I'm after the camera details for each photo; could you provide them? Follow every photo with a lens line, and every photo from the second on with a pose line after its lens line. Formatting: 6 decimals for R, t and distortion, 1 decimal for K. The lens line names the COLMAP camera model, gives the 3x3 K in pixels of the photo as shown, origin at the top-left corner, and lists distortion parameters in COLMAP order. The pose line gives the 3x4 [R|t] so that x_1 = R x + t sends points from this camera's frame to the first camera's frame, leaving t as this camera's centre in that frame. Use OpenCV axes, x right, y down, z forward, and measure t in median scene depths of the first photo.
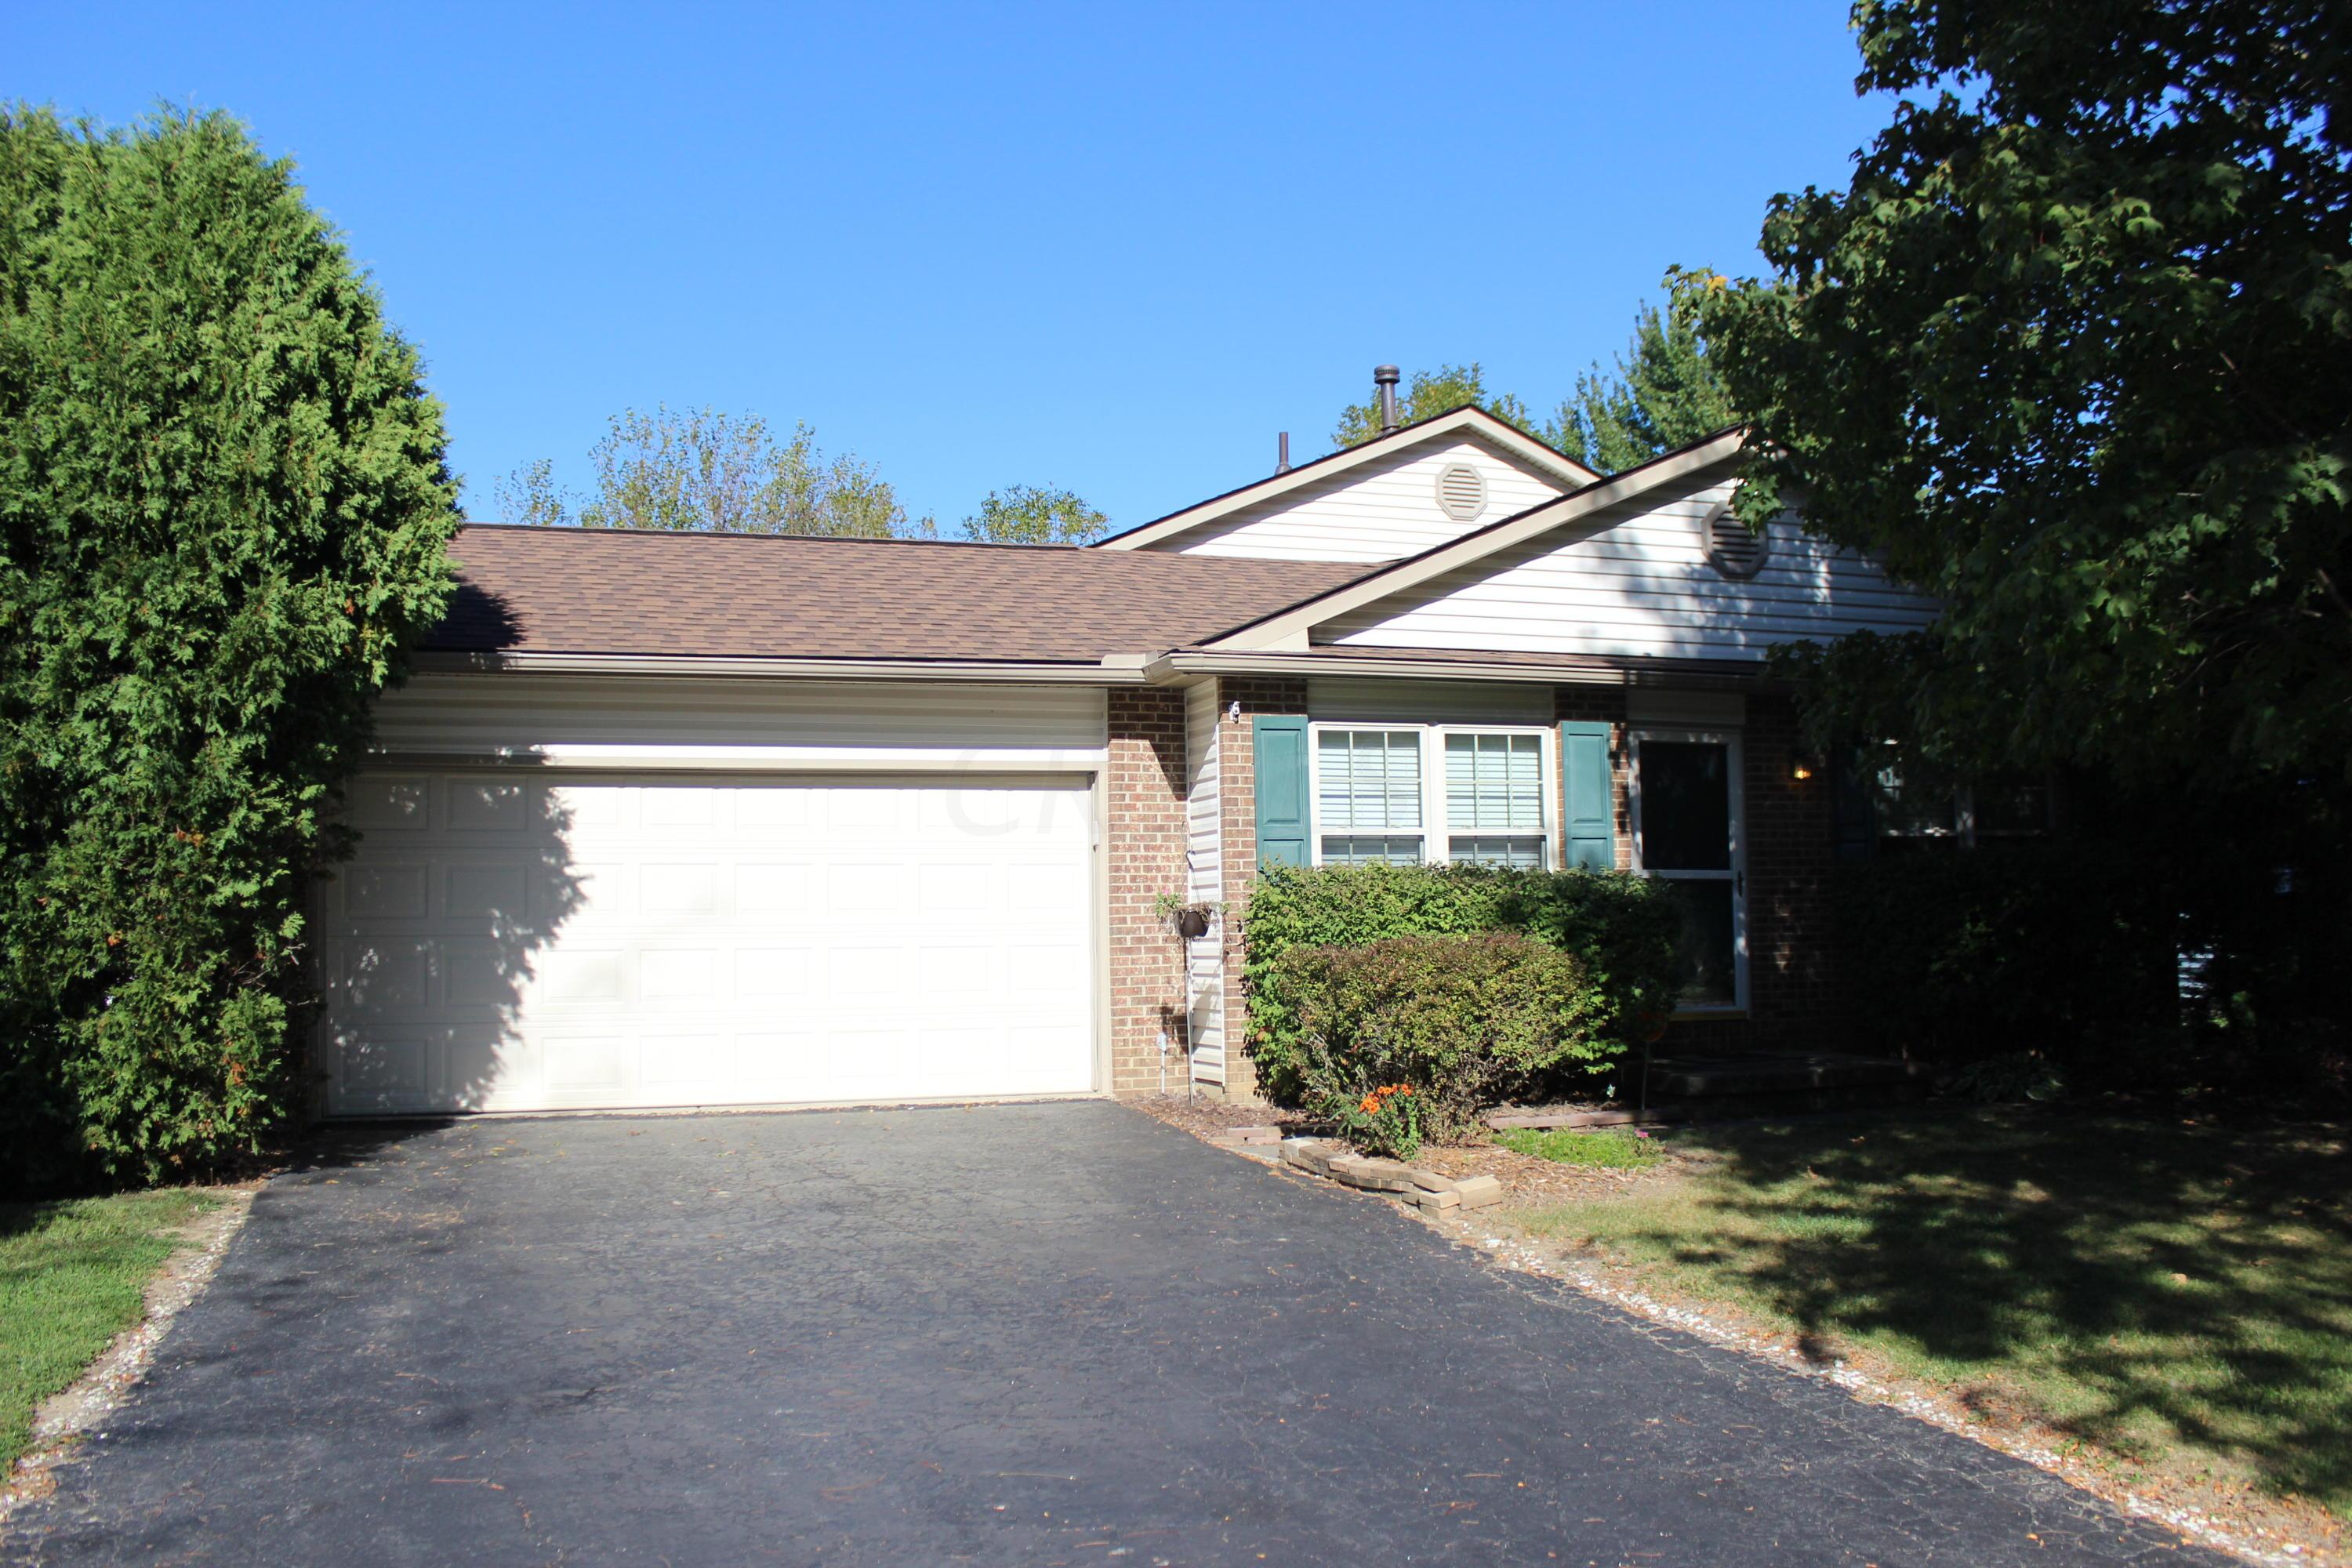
lens RADIAL K [[1965.0, 0, 1168.2], [0, 1965.0, 793.4], [0, 0, 1]] dist [-0.119206, 0.064336]
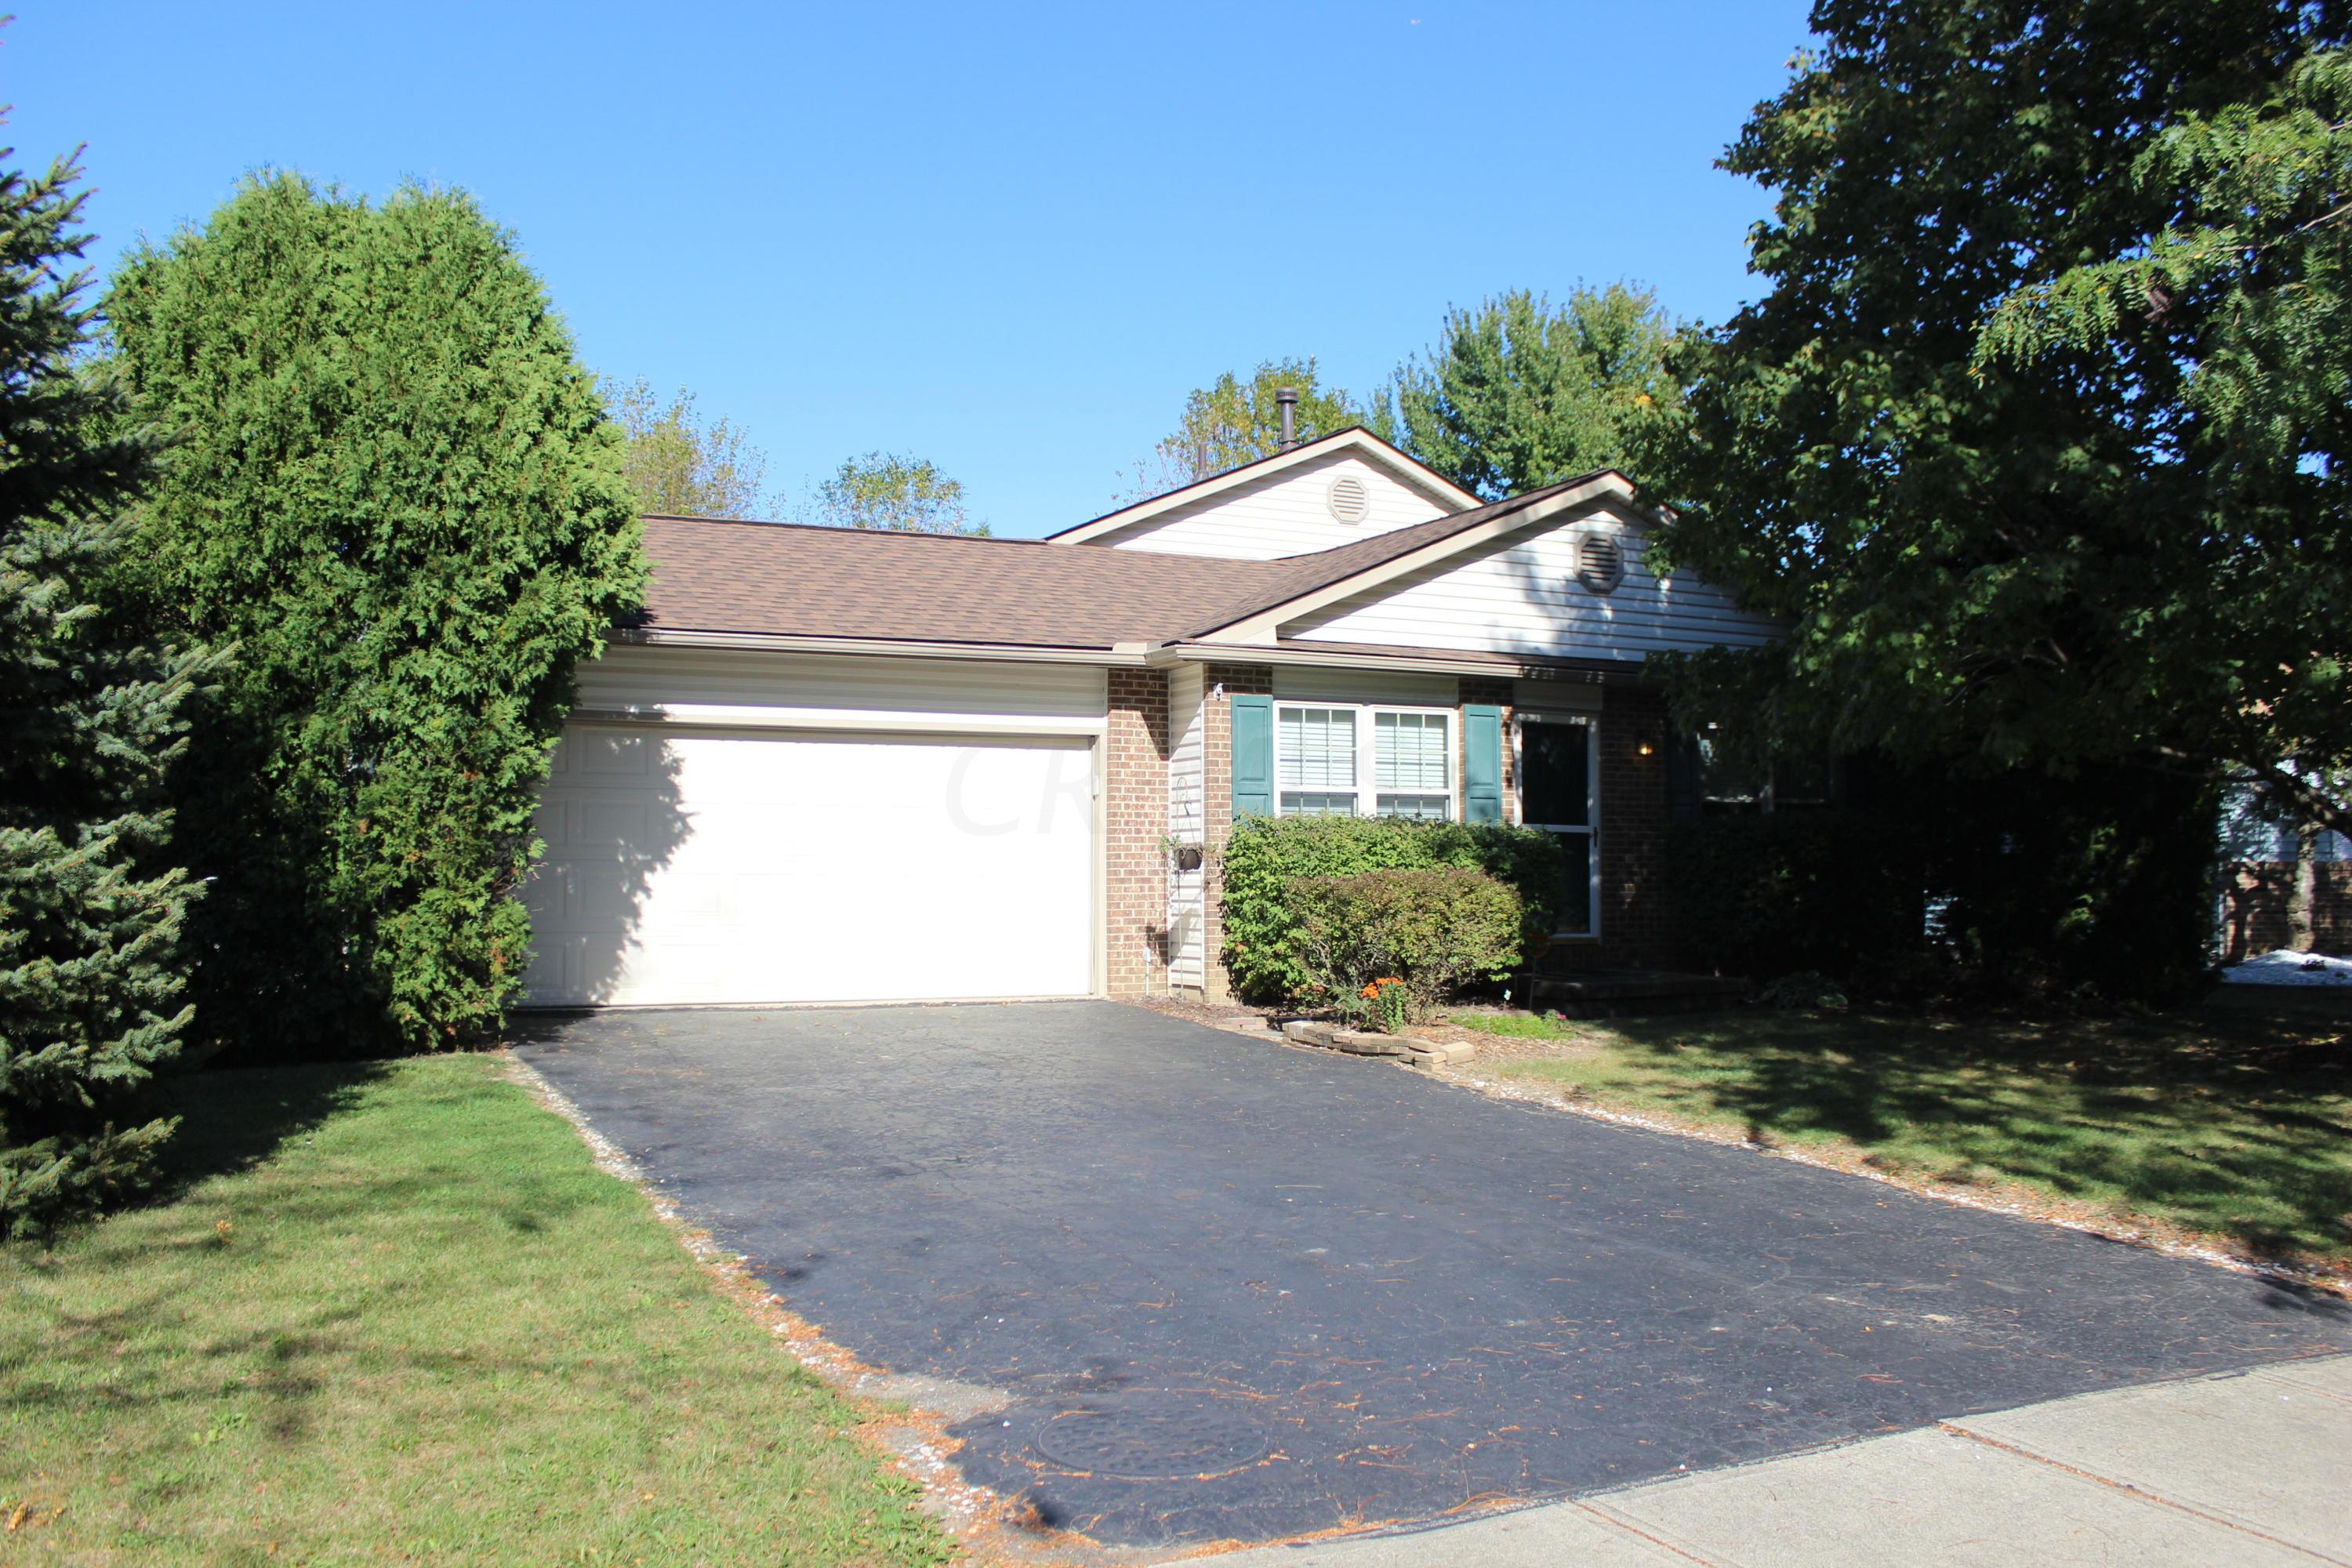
lens RADIAL K [[1965.0, 0, 1176.4], [0, 1965.0, 789.1], [0, 0, 1]] dist [-0.119206, 0.064336]
pose [[0.991531, 0.020939, 0.128168, -0.158446], [-0.024000, 0.999461, 0.022388, -0.006837], [-0.127631, -0.025275, 0.991500, -0.250569]]
